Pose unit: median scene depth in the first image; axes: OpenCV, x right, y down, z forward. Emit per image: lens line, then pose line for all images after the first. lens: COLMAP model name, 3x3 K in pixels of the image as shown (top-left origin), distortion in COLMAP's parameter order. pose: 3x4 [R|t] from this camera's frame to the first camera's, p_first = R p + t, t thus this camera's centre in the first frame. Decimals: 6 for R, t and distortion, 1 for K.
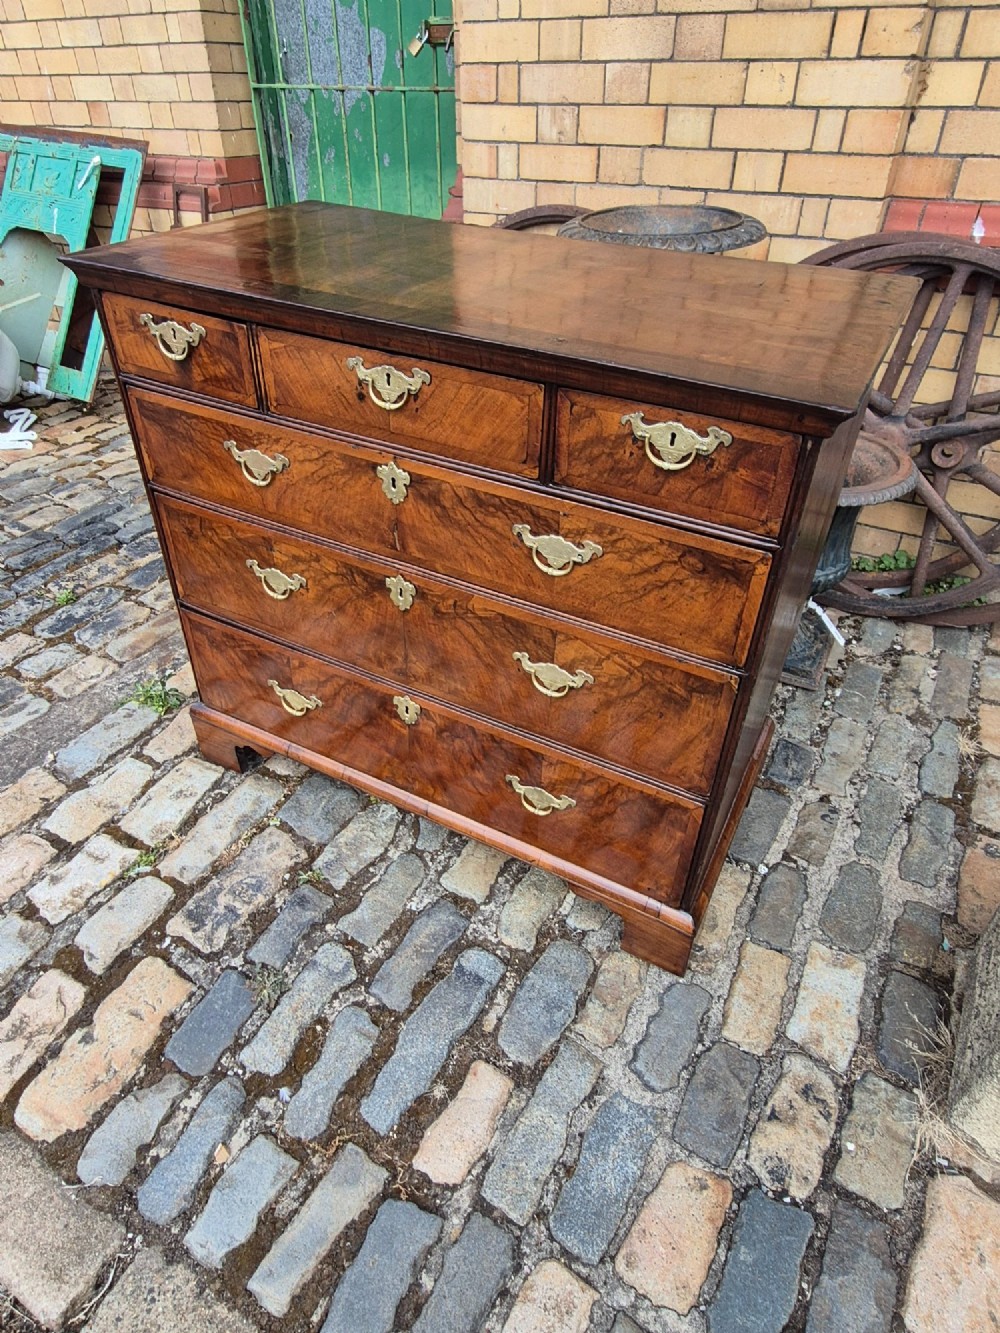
lens RADIAL K [[832.3, 0, 507.2], [0, 832.3, 633.8], [0, 0, 1]] dist [0.007514, -0.004051]
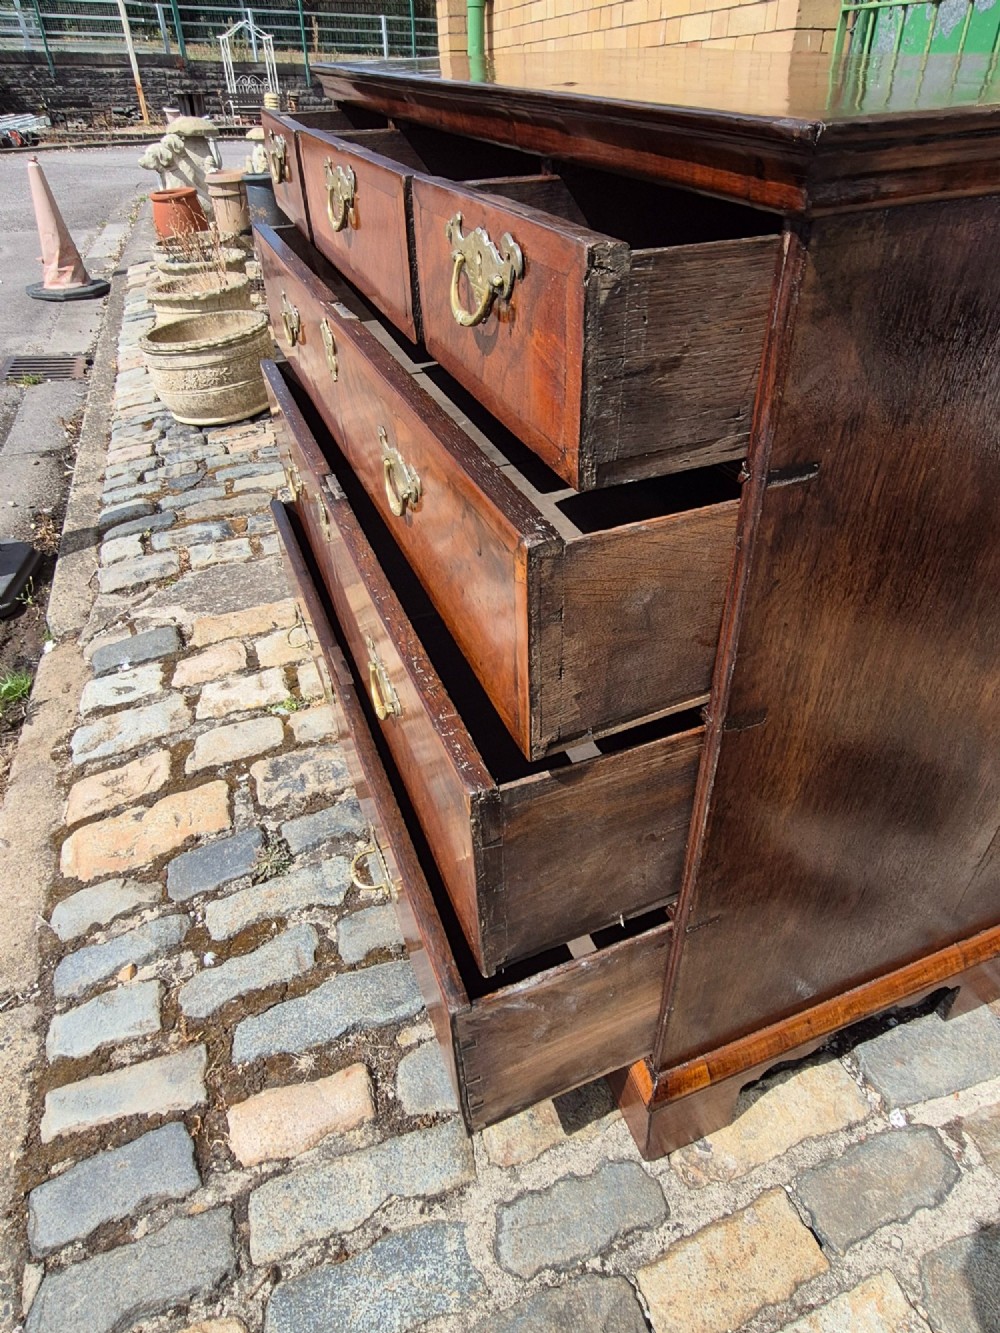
lens RADIAL K [[832.3, 0, 498.8], [0, 832.3, 637.9], [0, 0, 1]] dist [0.007514, -0.004051]
pose [[0.751235, 0.351934, -0.558380, 0.339391], [-0.353531, 0.928949, 0.109860, -0.009495], [0.557370, 0.114874, 0.822279, 0.325992]]
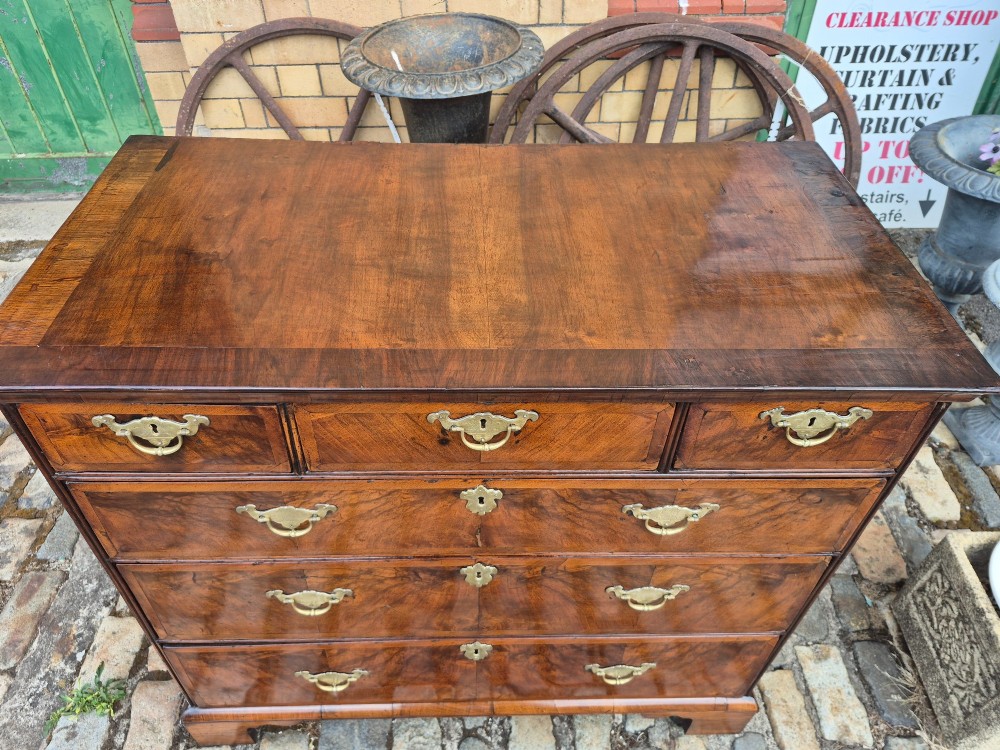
lens RADIAL K [[718.3, 0, 488.8], [0, 718.3, 366.5], [0, 0, 1]] dist [0.024643, -0.029578]
pose [[0.869437, -0.338637, 0.359729, -0.291721], [0.289719, 0.939265, 0.183967, -0.372183], [-0.400179, -0.055728, 0.914741, 0.214904]]
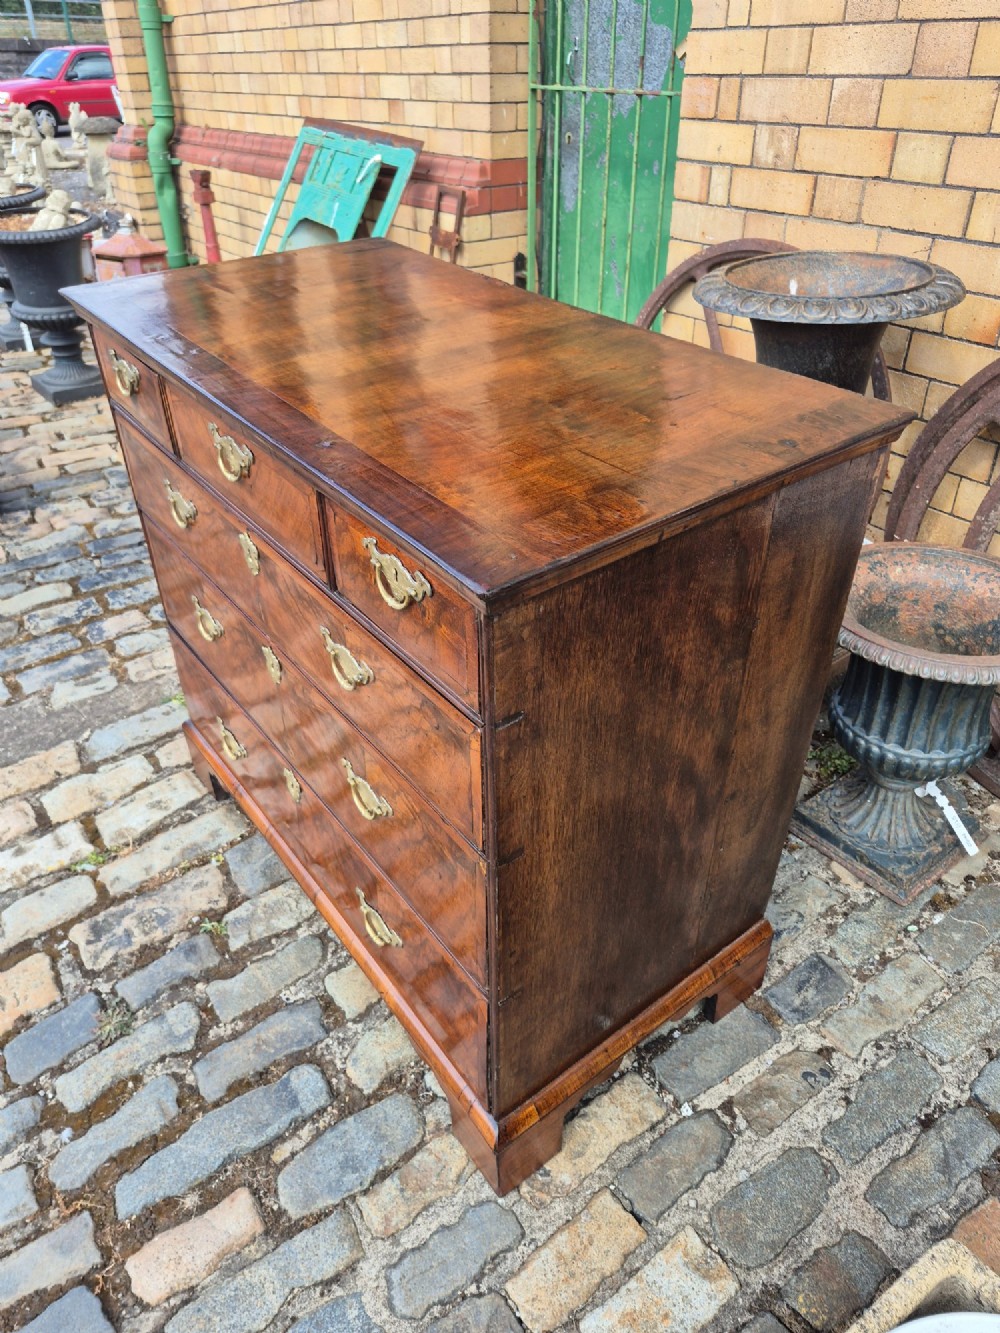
lens RADIAL K [[957.5, 0, 495.9], [0, 957.5, 629.8], [0, 0, 1]] dist [0.024643, -0.029578]
pose [[0.904254, 0.211714, -0.370812, 0.426995], [-0.227412, 0.973798, 0.001423, -0.125859], [0.361397, 0.083040, 0.928707, 0.075134]]
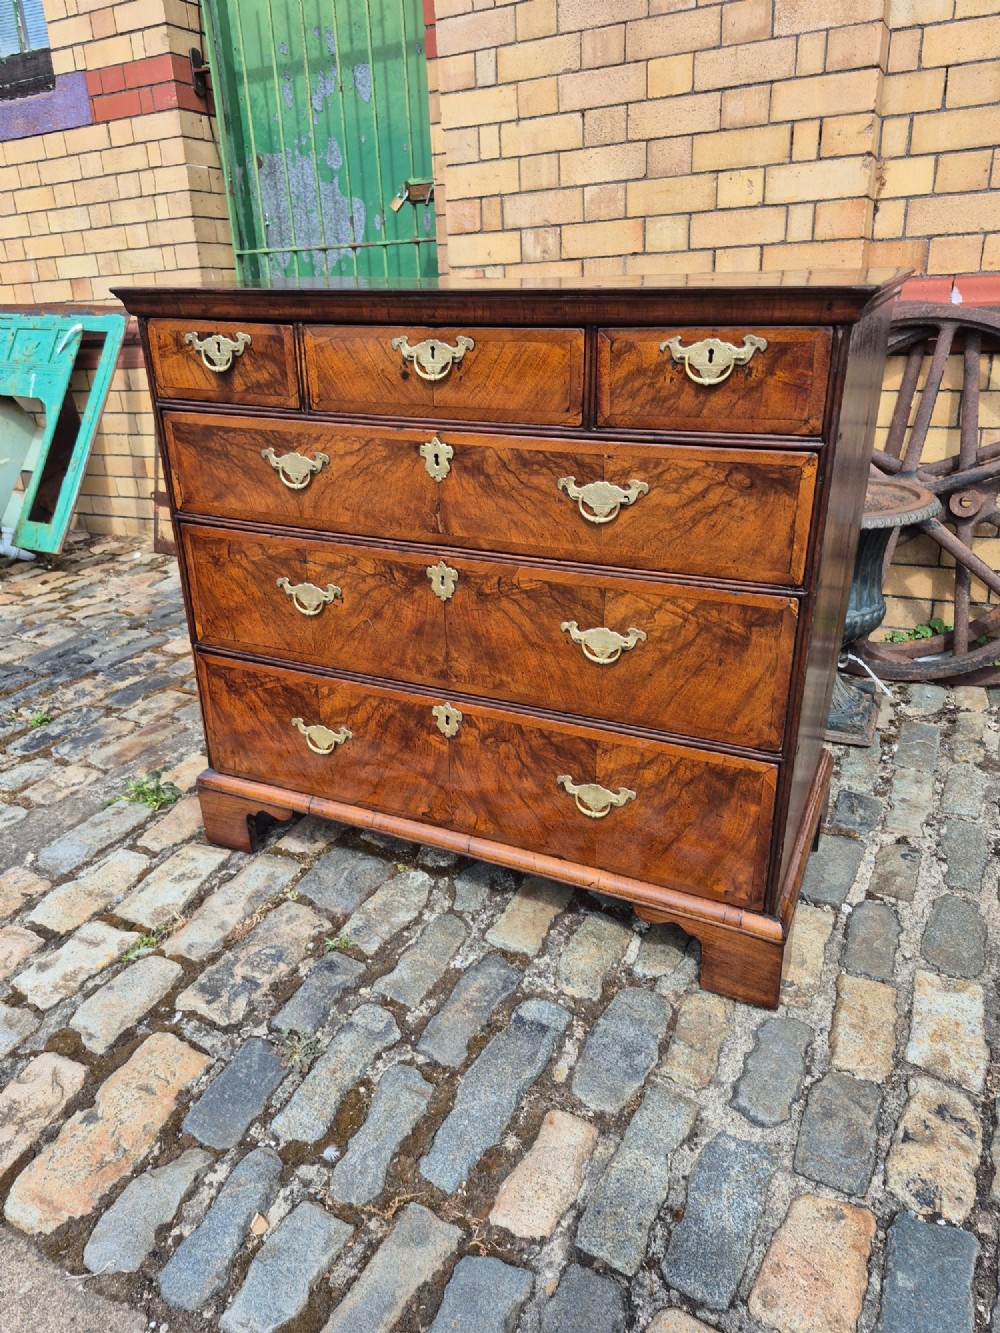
lens RADIAL K [[946.7, 0, 492.9], [0, 946.7, 628.3], [0, 0, 1]] dist [0.043346, -0.041858]
pose [[0.998305, -0.055151, 0.018598, -0.079497], [0.058071, 0.965312, -0.254559, 0.257237], [-0.003913, 0.255207, 0.966878, -0.063452]]
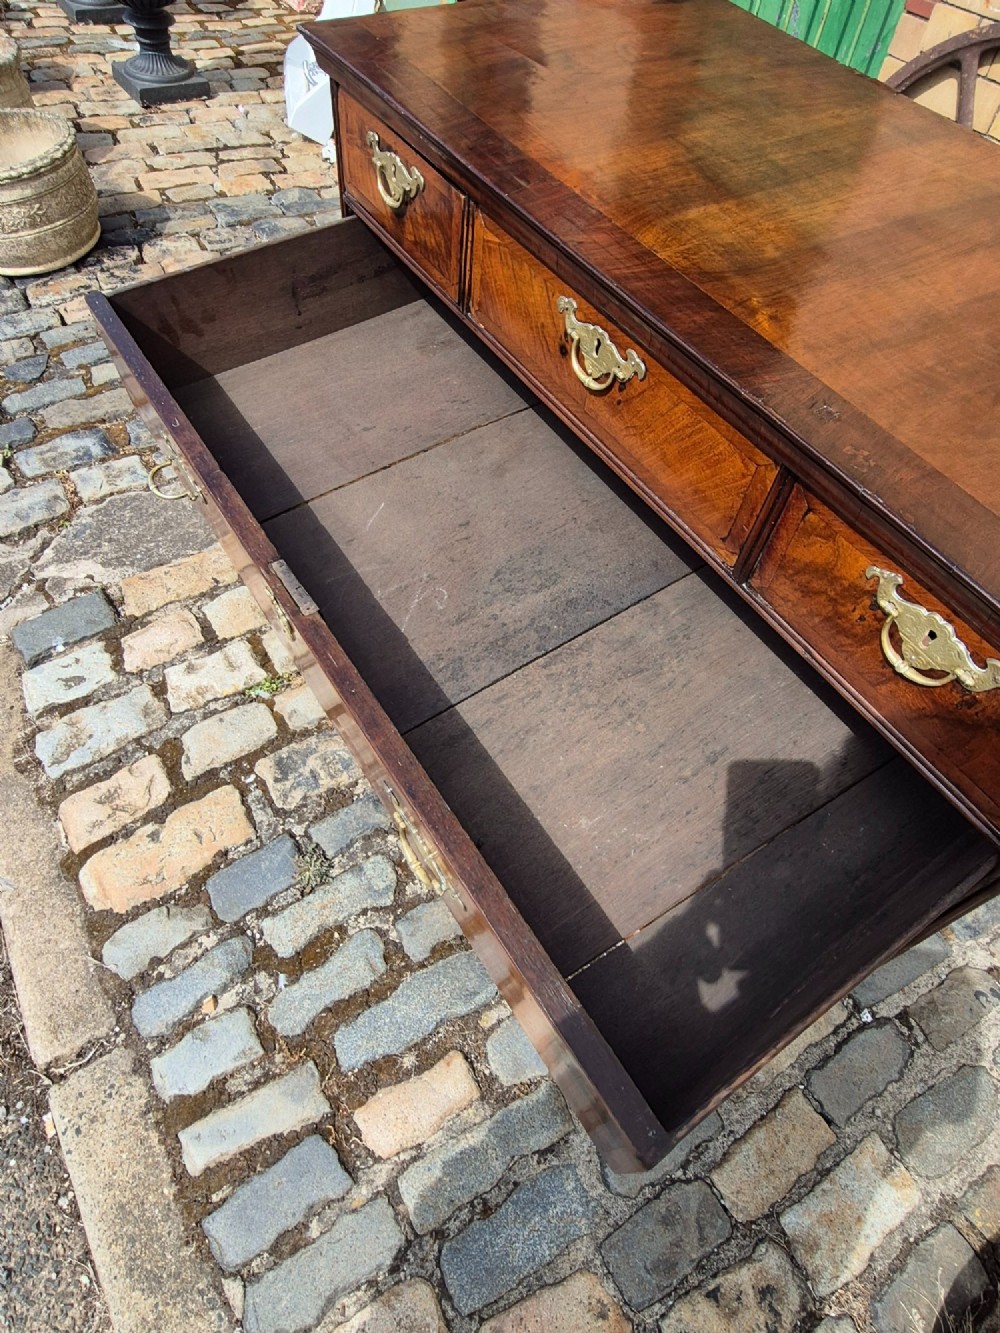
lens RADIAL K [[832.3, 0, 501.5], [0, 832.3, 643.3], [0, 0, 1]] dist [0.007514, -0.004051]
pose [[0.875136, 0.414291, -0.250000, 0.049022], [-0.333639, 0.890844, 0.308355, -0.200878], [0.350460, -0.186443, 0.917833, 0.204264]]
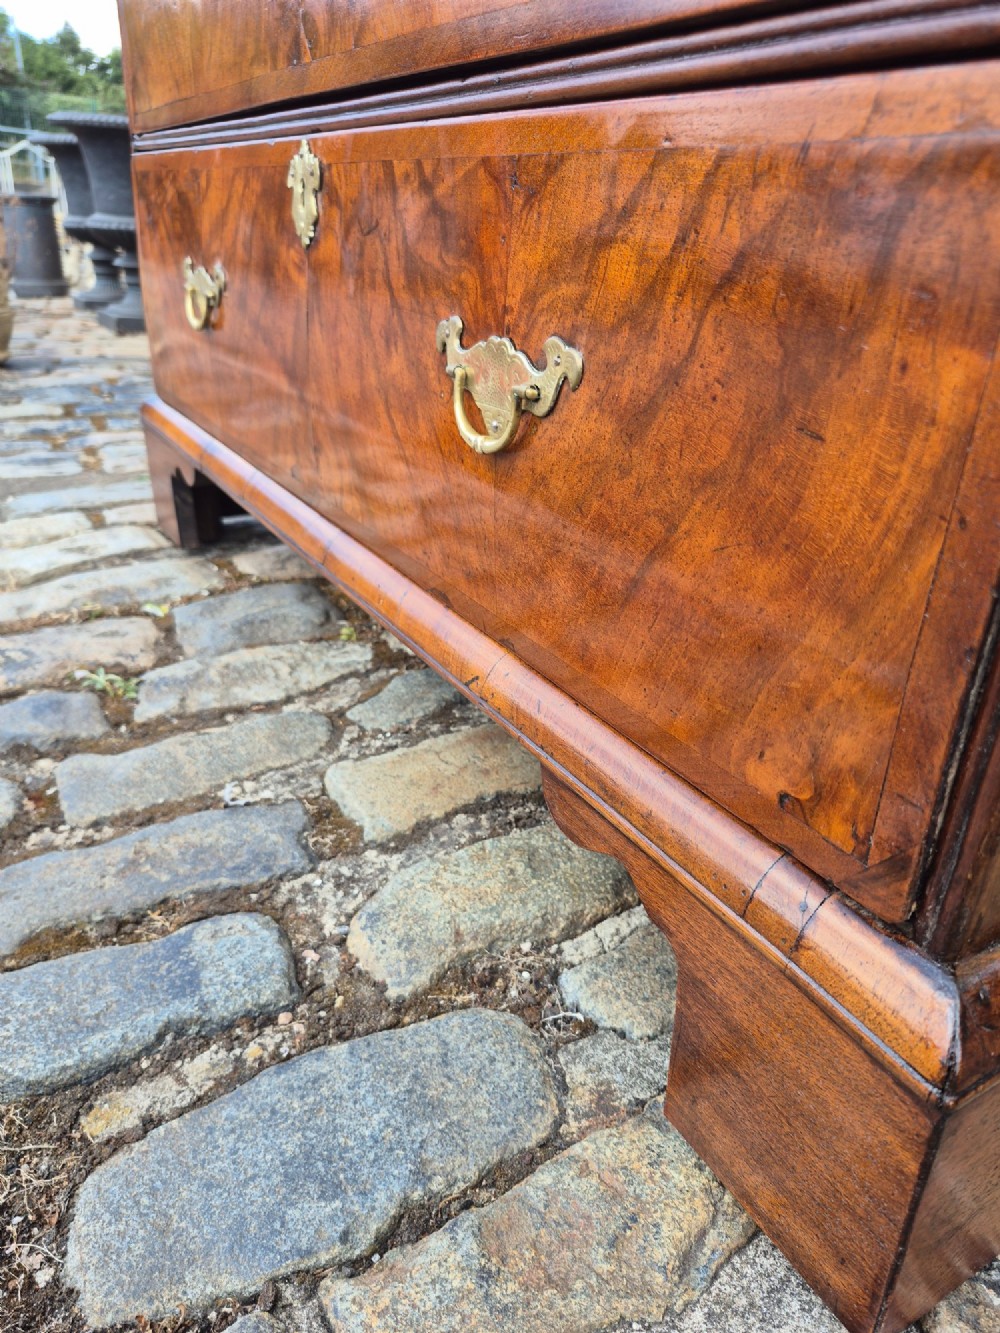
lens RADIAL K [[957.5, 0, 497.3], [0, 957.5, 659.2], [0, 0, 1]] dist [0.024643, -0.029578]
pose [[0.851713, 0.230269, -0.470703, 0.199557], [-0.325373, 0.936524, -0.130596, 0.304174], [0.410753, 0.264384, 0.872573, 0.687103]]
